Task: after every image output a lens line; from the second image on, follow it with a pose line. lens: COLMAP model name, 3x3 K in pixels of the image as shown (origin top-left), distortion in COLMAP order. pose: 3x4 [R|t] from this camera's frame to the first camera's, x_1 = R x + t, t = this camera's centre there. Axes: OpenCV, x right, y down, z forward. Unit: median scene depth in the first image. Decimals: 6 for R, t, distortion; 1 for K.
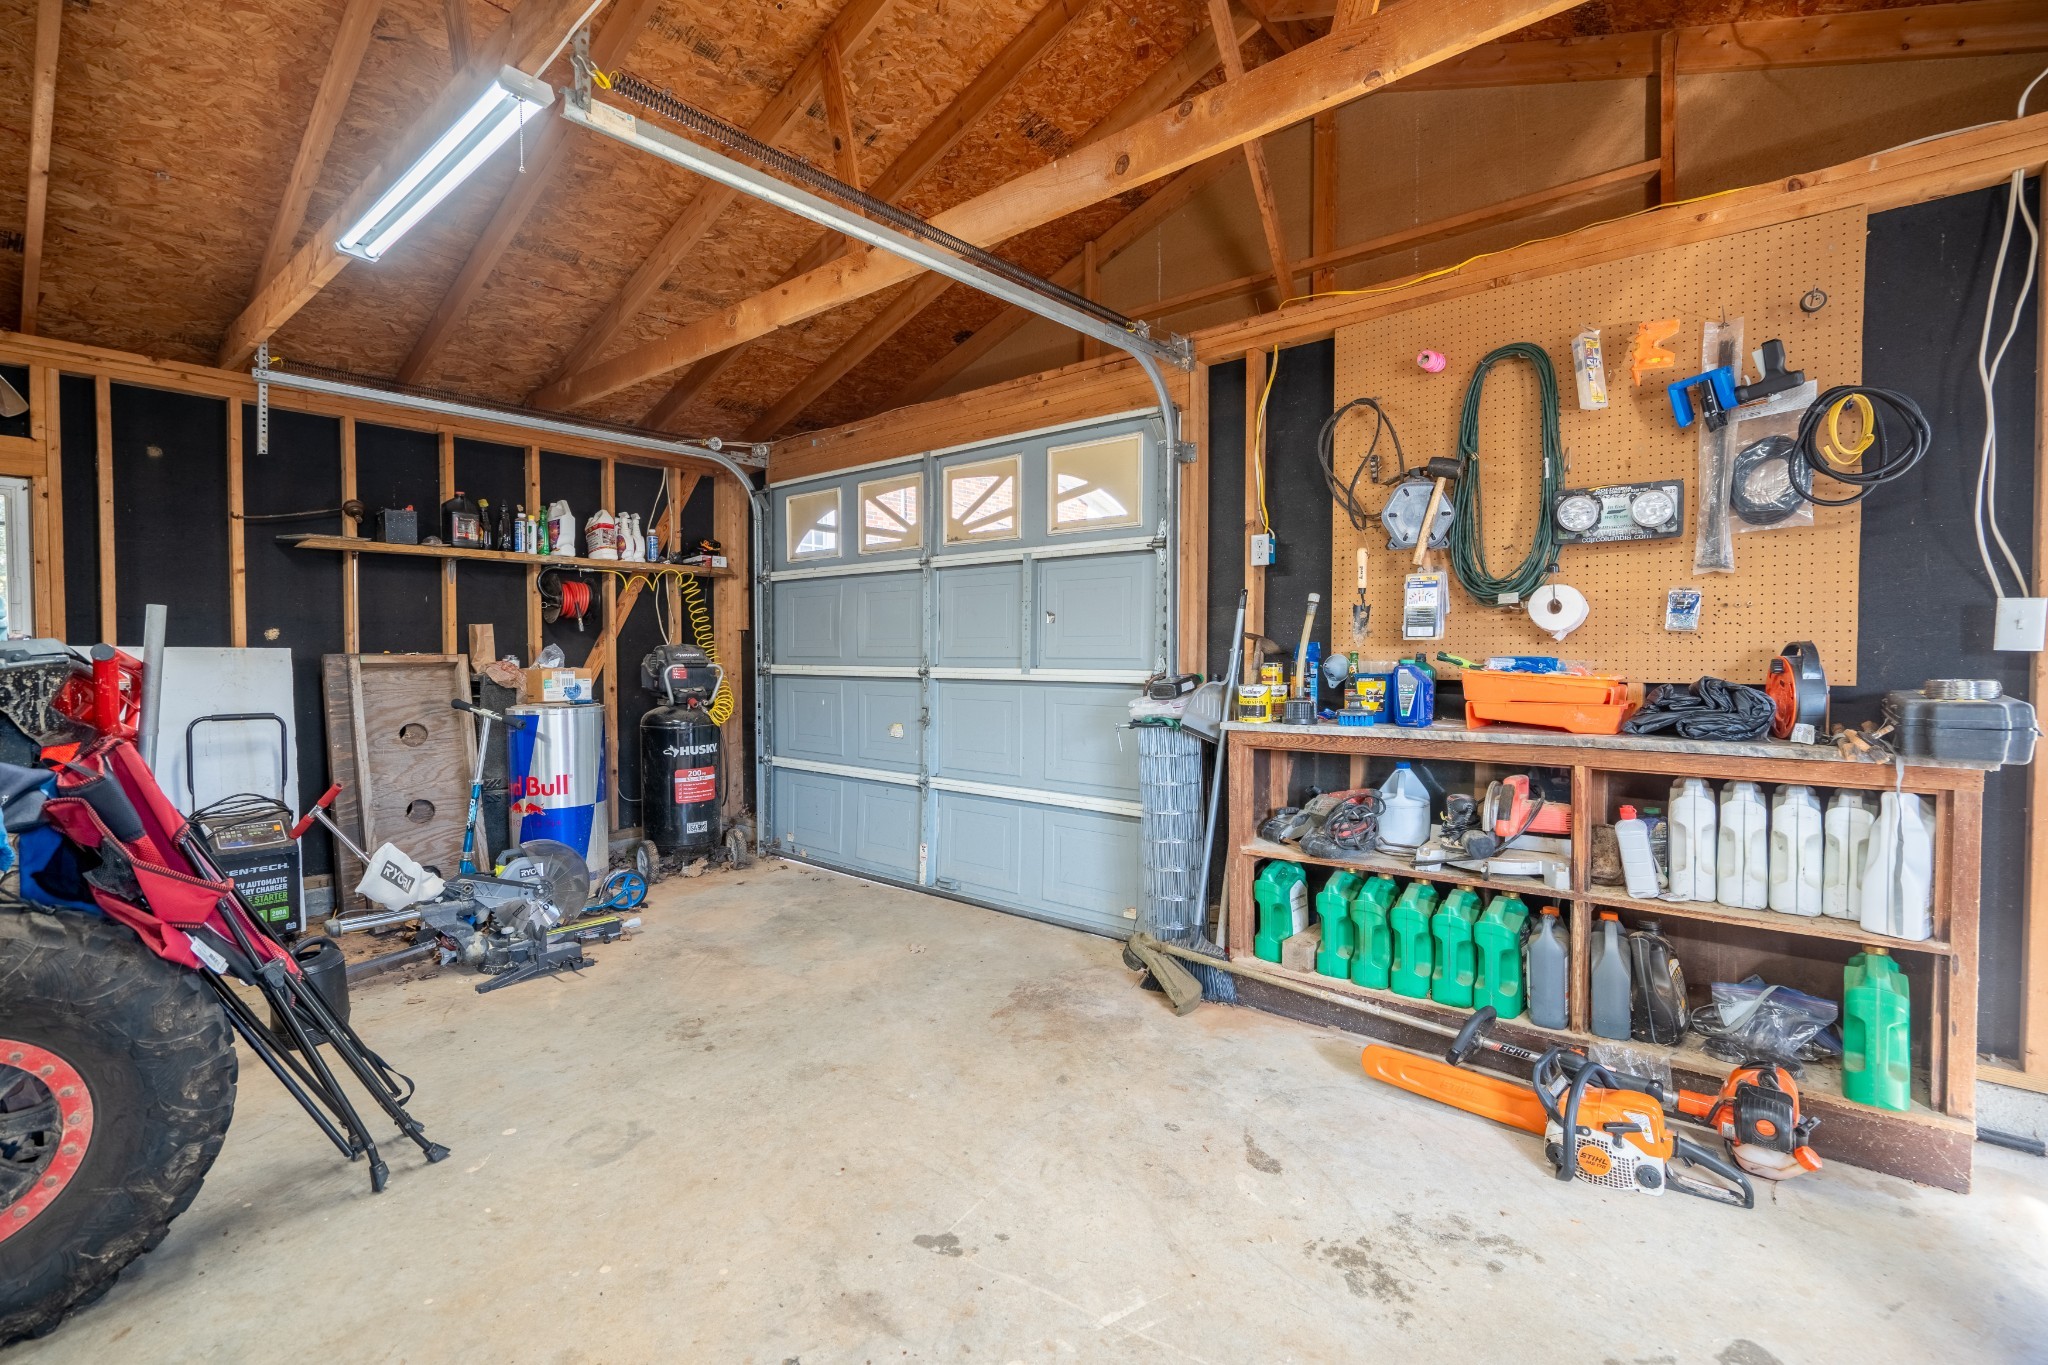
lens RADIAL K [[921.3, 0, 1025.8], [0, 921.3, 677.9], [0, 0, 1]] dist [-0.003495, 0.001200]
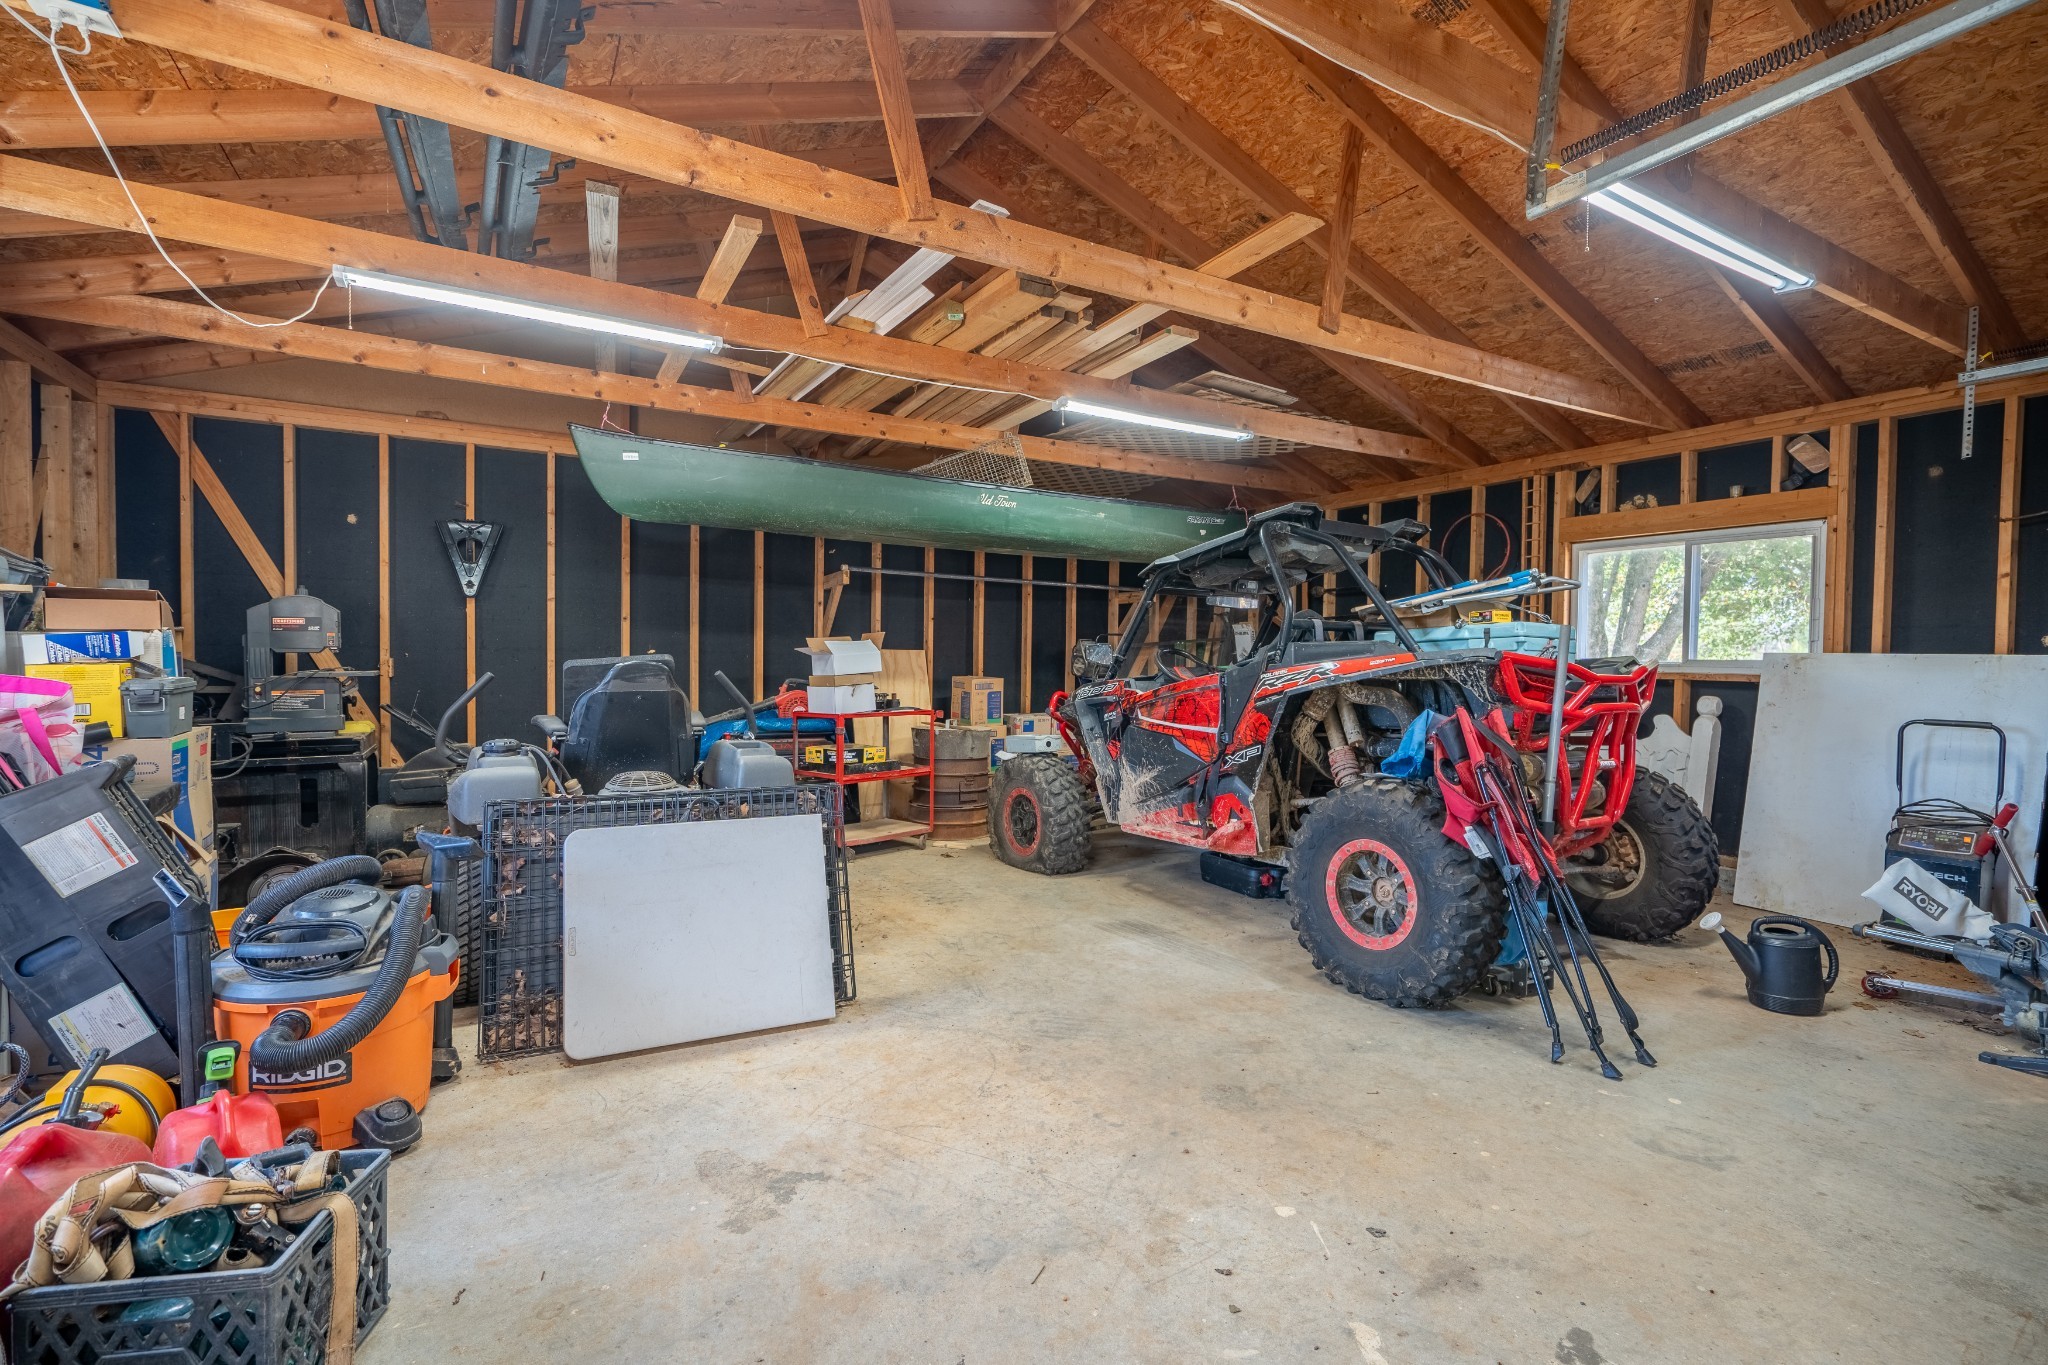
lens RADIAL K [[921.3, 0, 1025.2], [0, 921.3, 680.5], [0, 0, 1]] dist [-0.003495, 0.001200]
pose [[-0.346061, 0.024099, -0.937903, 0.511049], [-0.029838, 0.998882, 0.036675, -0.012635], [0.937738, 0.040677, -0.344955, 0.461565]]
